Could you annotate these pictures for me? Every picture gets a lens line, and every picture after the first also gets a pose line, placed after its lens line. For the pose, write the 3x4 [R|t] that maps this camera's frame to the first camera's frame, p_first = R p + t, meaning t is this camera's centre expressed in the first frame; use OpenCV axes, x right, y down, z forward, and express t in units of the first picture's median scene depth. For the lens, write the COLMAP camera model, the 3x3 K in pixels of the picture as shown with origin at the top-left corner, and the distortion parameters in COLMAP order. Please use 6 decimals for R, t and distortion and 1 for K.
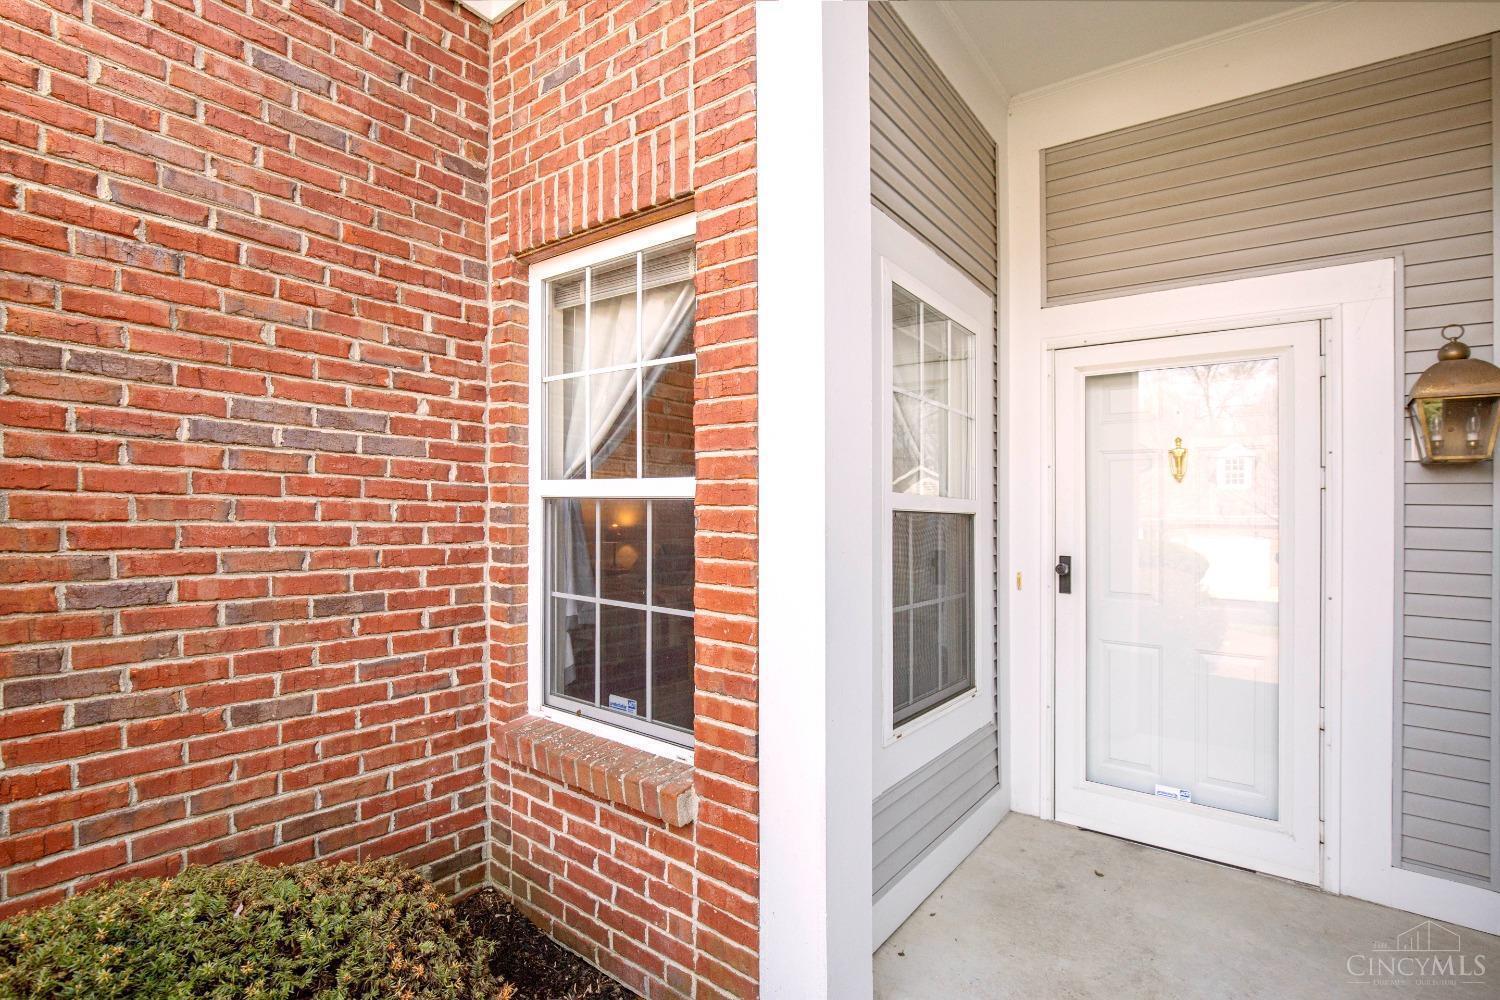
lens RADIAL K [[727.2, 0, 744.8], [0, 727.2, 508.9], [0, 0, 1]] dist [-0.011063, 0.000983]
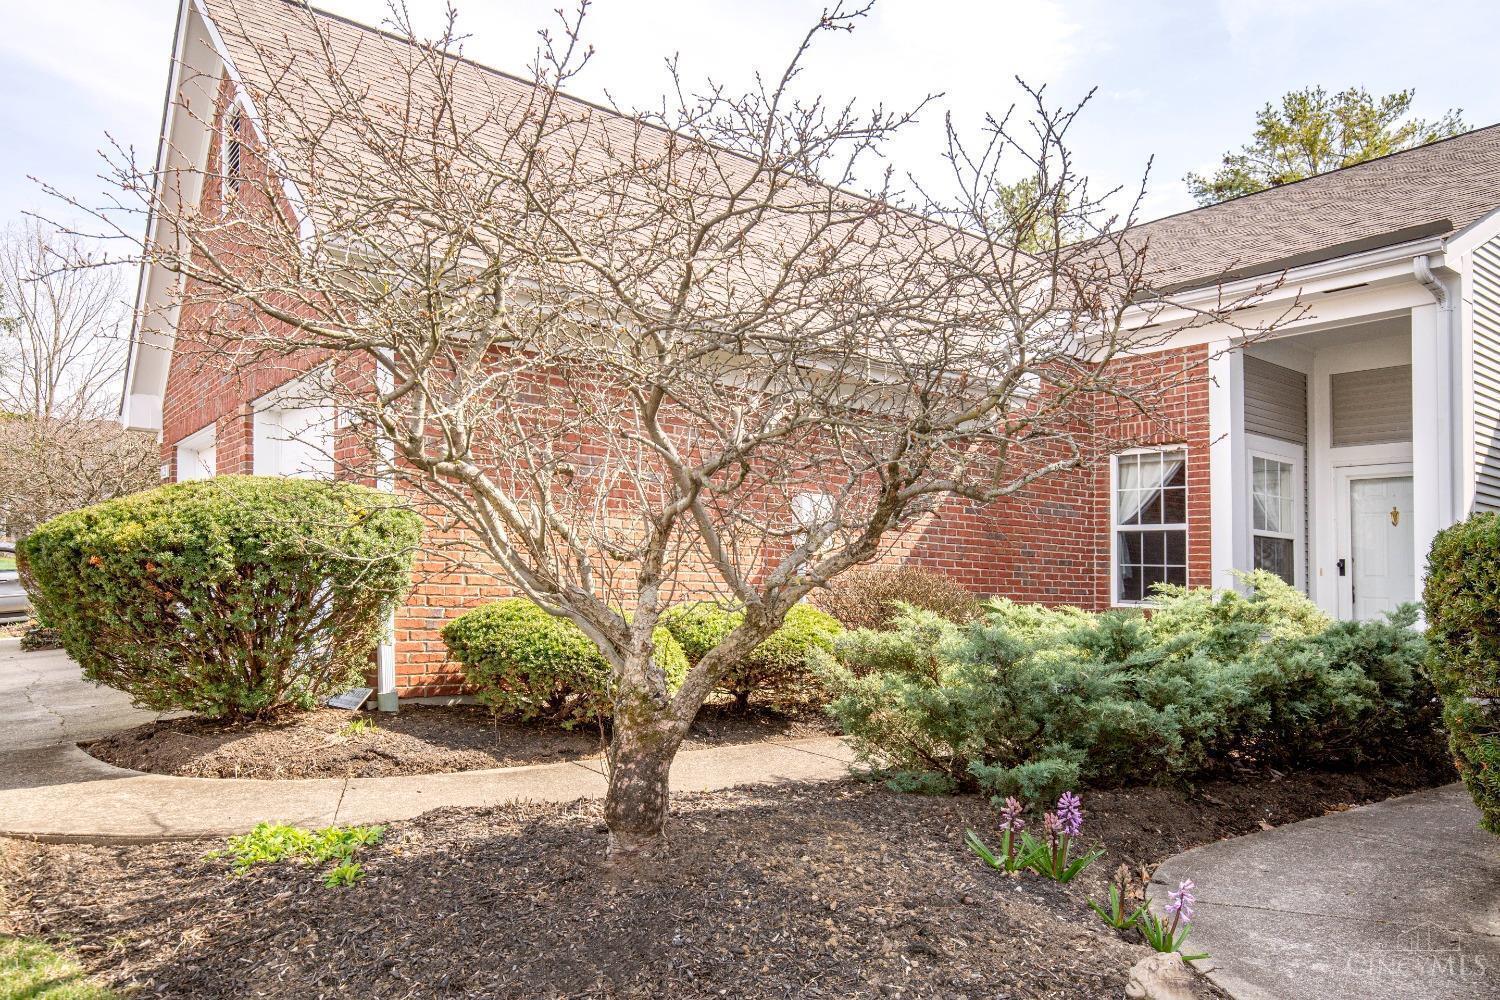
lens RADIAL K [[1022.4, 0, 723.2], [0, 1022.4, 536.4], [0, 0, 1]] dist [0.062770, 0.000677]
pose [[0.961615, -0.000737, -0.274400, -0.653637], [-0.012042, 0.998920, -0.044882, 0.207653], [0.274137, 0.046463, 0.960568, -3.355362]]
